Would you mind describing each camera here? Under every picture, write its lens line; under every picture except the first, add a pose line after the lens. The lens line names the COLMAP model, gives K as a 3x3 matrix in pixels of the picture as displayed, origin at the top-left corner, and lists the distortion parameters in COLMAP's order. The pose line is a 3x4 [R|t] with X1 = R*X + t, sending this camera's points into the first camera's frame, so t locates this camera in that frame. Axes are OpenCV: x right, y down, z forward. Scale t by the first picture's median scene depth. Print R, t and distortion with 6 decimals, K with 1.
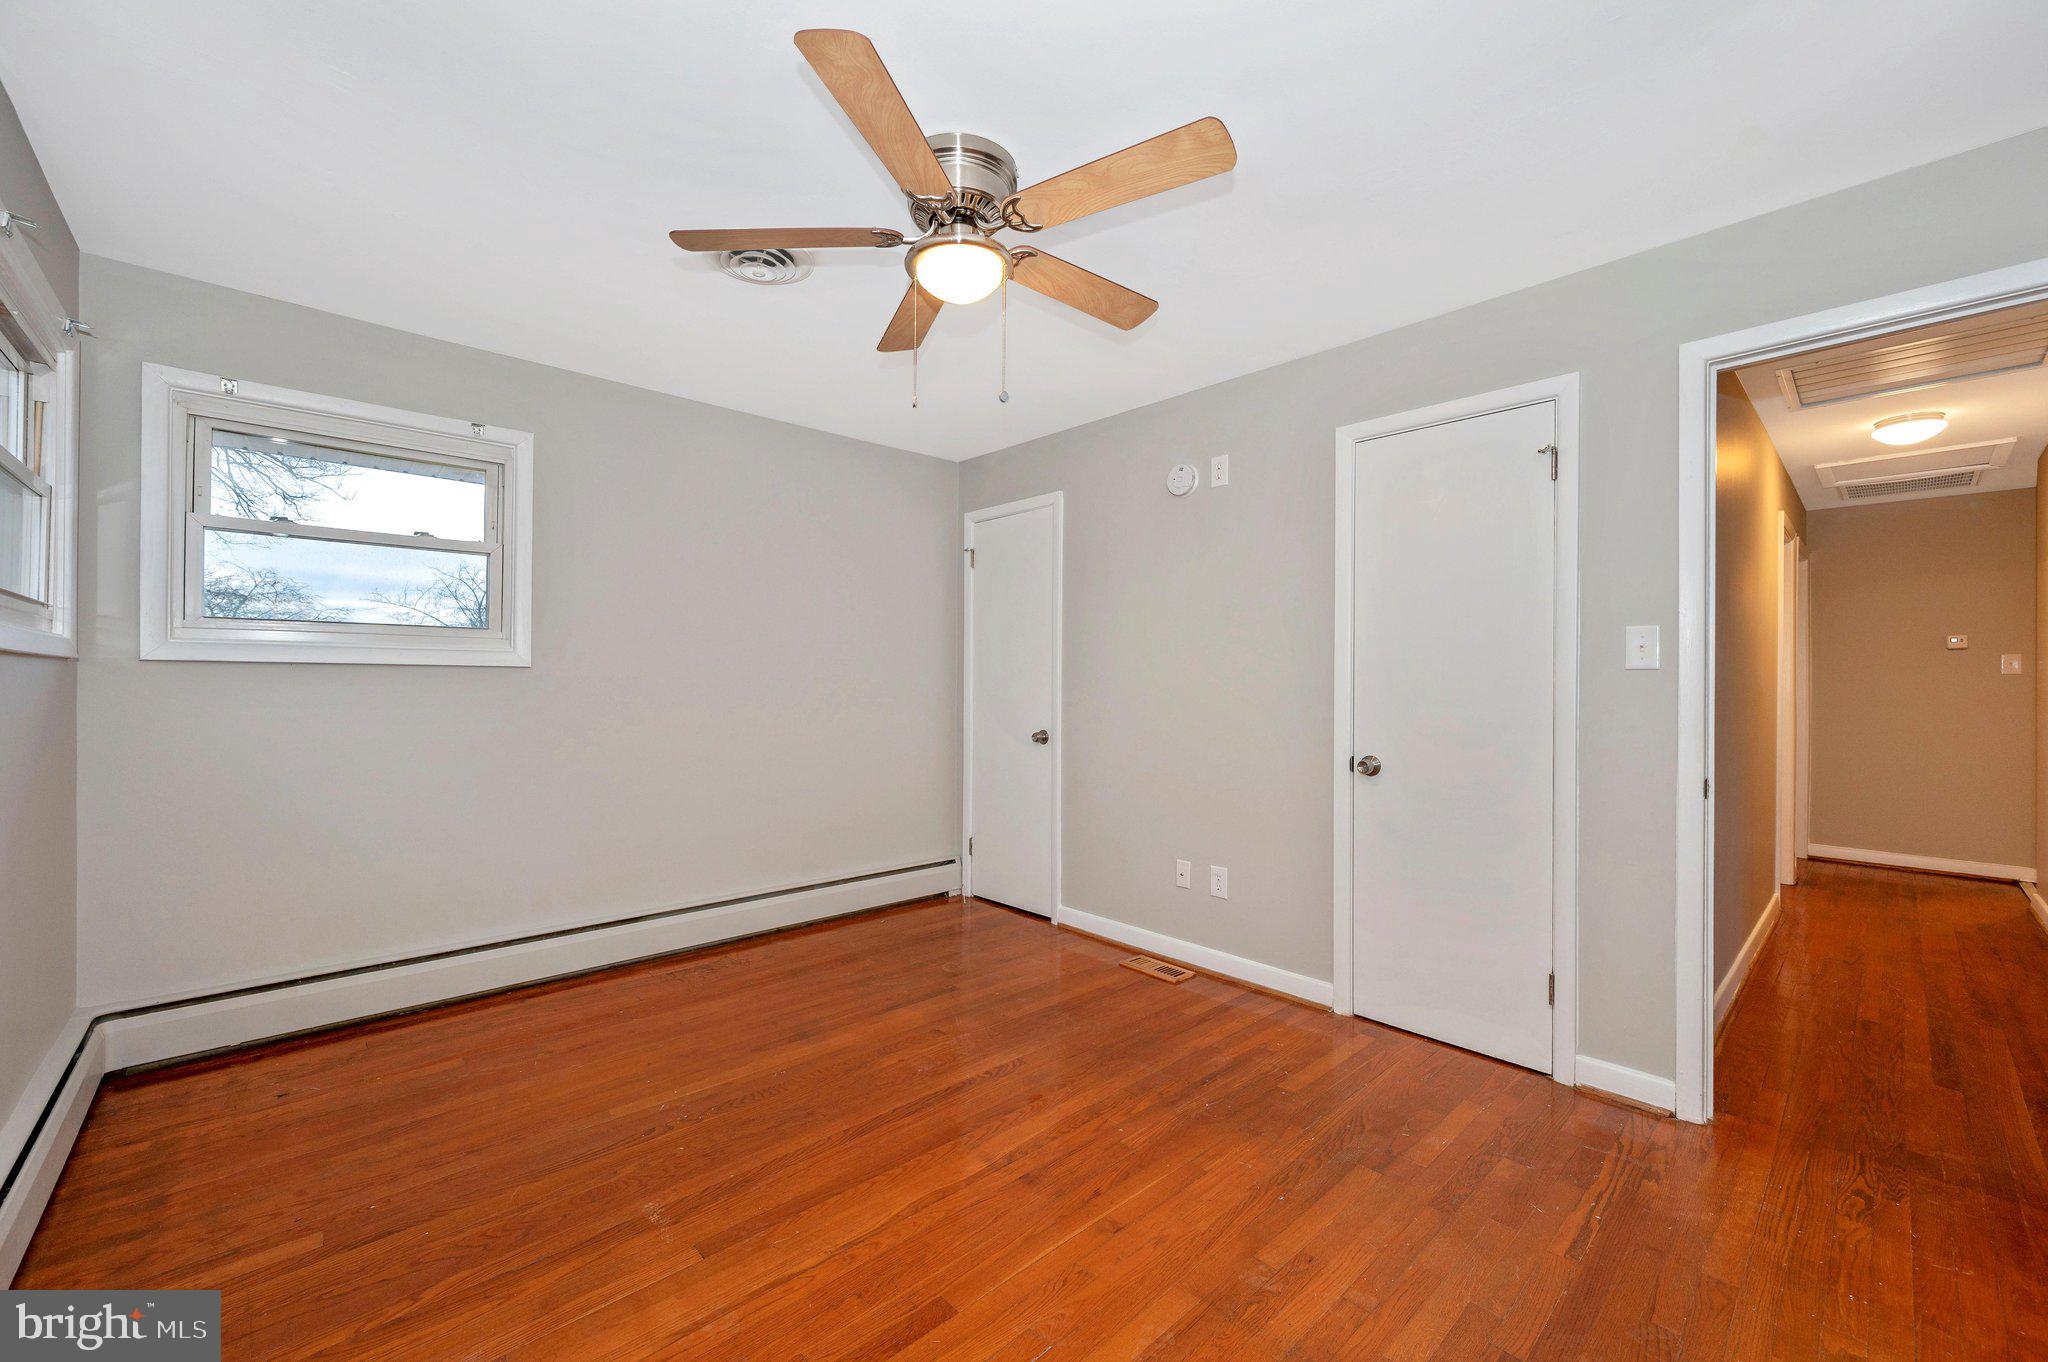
lens RADIAL K [[805.5, 0, 1024.0], [0, 805.5, 681.0], [0, 0, 1]] dist [0.002411, 0.000042]
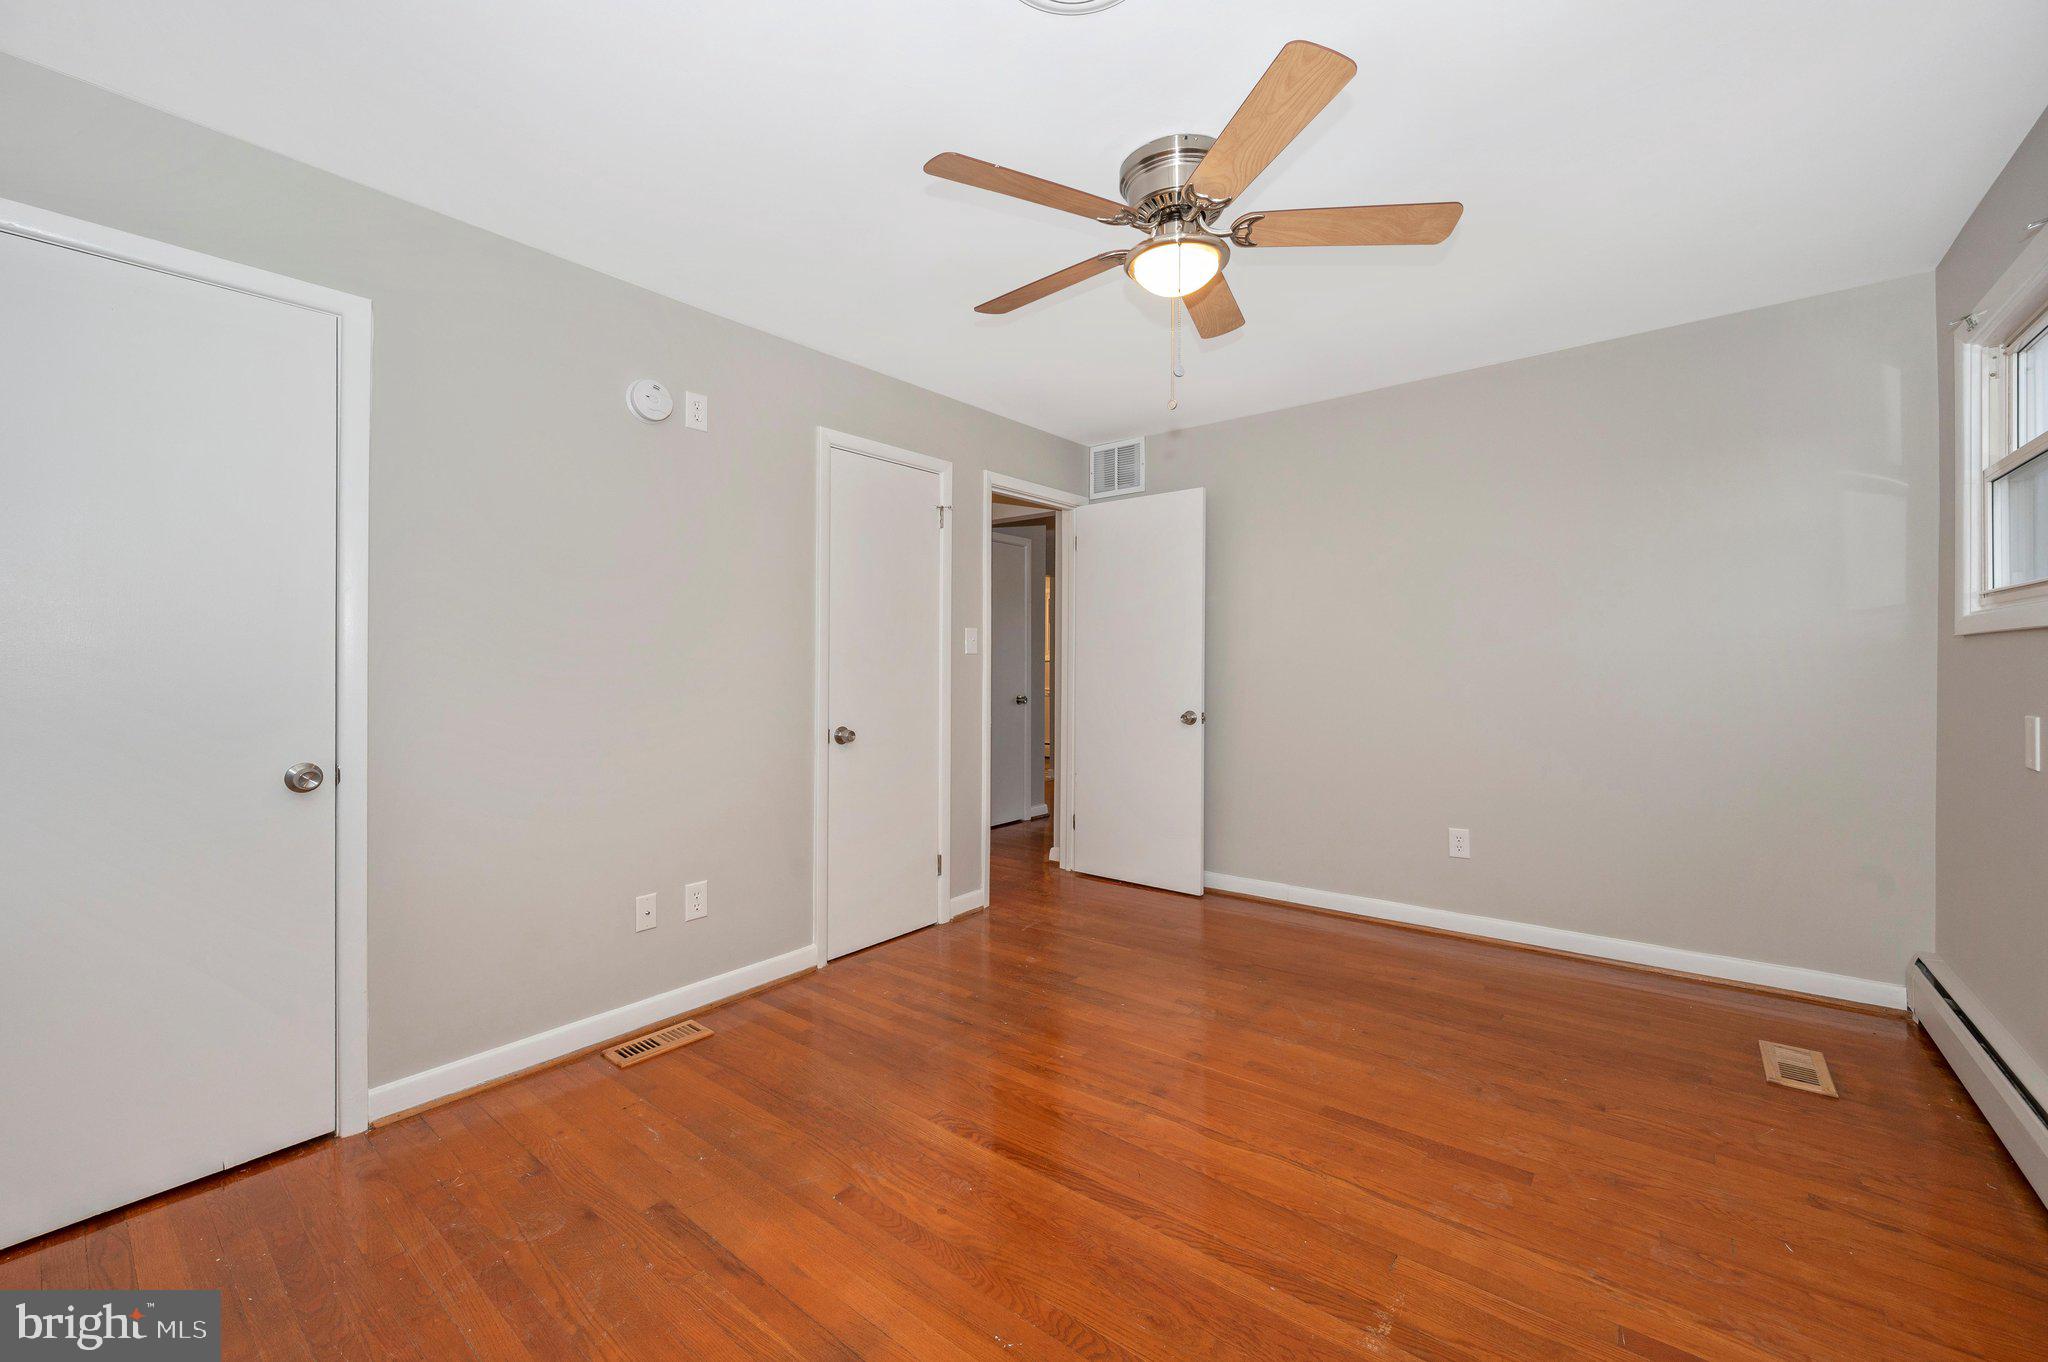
lens RADIAL K [[797.6, 0, 1026.8], [0, 797.6, 671.3], [0, 0, 1]] dist [0.000596, 0.000006]
pose [[-0.132919, -0.009928, 0.991077, -0.774513], [0.005484, 0.999927, 0.010752, 0.003960], [-0.991112, 0.006864, -0.132855, 0.948061]]
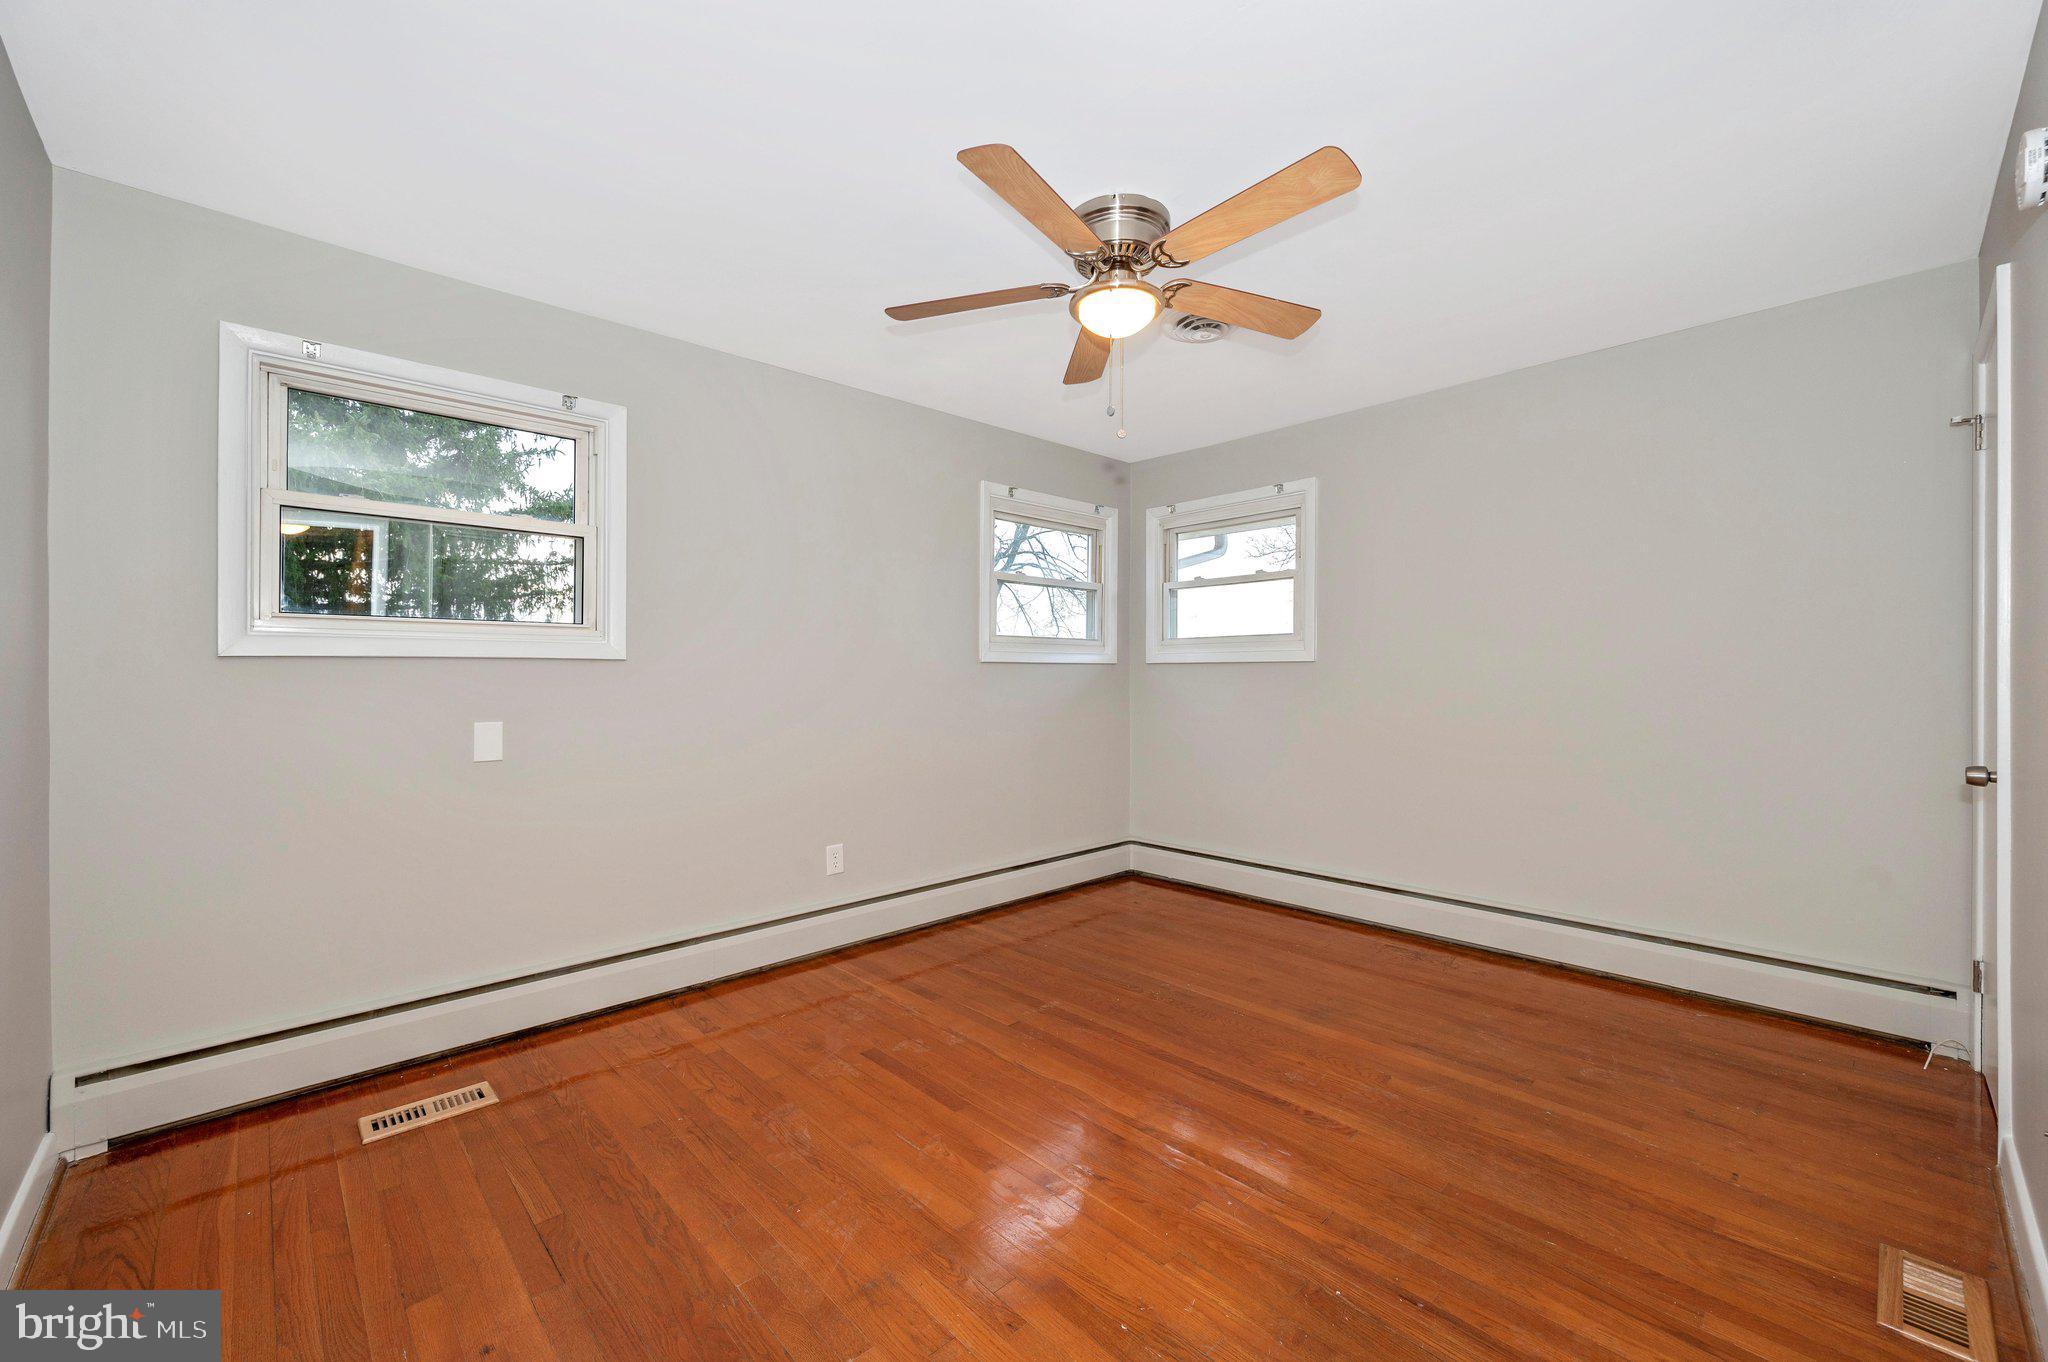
lens RADIAL K [[823.5, 0, 1033.8], [0, 823.5, 663.8], [0, 0, 1]] dist [0.002071, 0.000144]
pose [[0.016684, -0.019755, -0.999666, 0.777109], [0.008113, 0.999775, -0.019621, 0.011692], [0.999828, -0.007783, 0.016841, 0.625318]]
